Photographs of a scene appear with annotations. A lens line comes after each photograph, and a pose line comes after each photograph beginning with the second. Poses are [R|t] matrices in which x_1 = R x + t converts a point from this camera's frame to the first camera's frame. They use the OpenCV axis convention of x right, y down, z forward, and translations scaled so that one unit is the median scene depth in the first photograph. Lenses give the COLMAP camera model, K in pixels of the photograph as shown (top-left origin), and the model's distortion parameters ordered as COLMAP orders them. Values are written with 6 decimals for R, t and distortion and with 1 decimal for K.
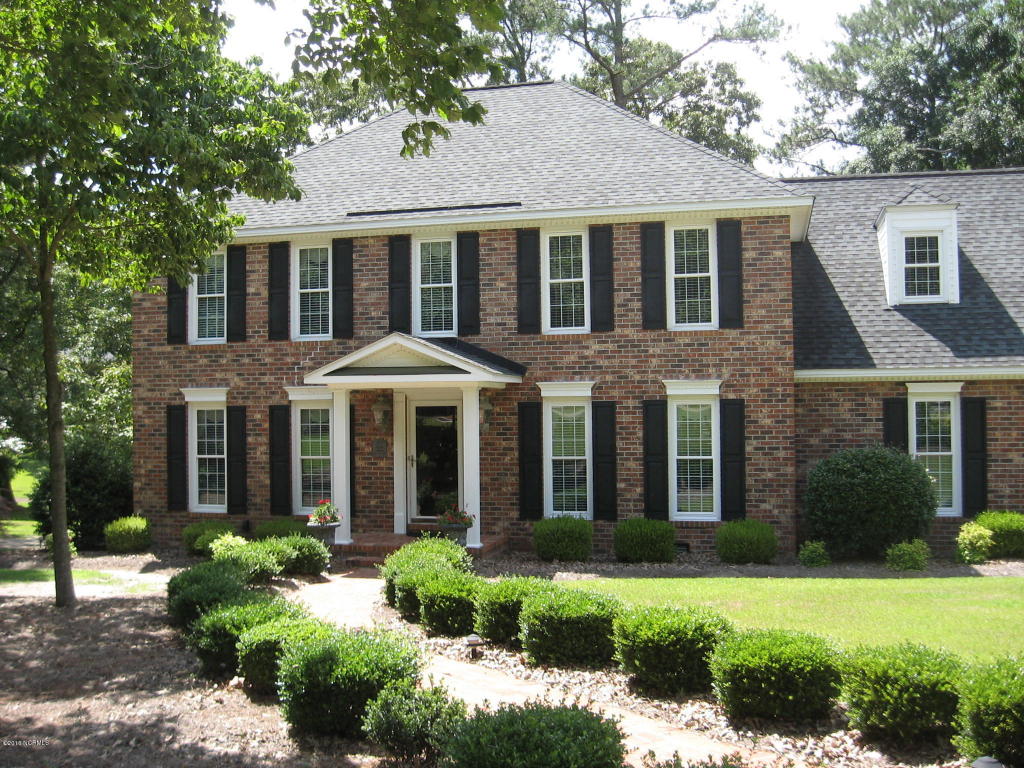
lens RADIAL K [[1029.4, 0, 513.6], [0, 1029.4, 385.5], [0, 0, 1]] dist [-0.094853, 0.000000]
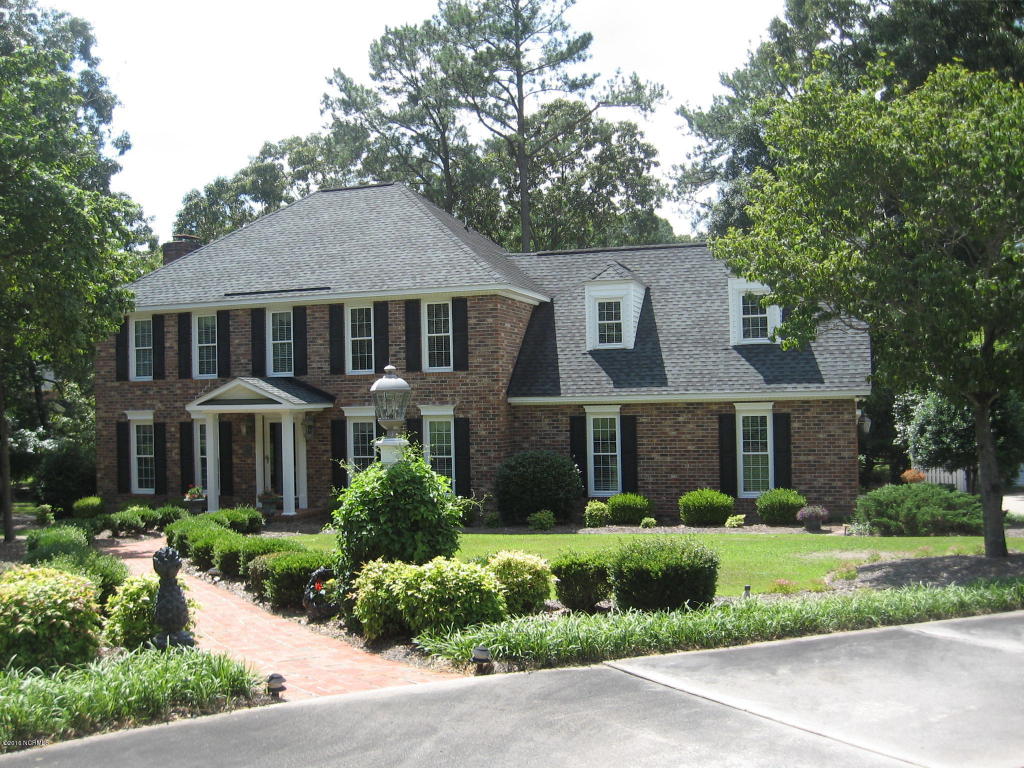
lens RADIAL K [[1029.4, 0, 510.1], [0, 1029.4, 382.1], [0, 0, 1]] dist [-0.094853, 0.000000]
pose [[0.996590, -0.011239, -0.081748, 0.384129], [0.011870, 0.999903, 0.007232, -0.046227], [0.081659, -0.008177, 0.996627, -0.467274]]
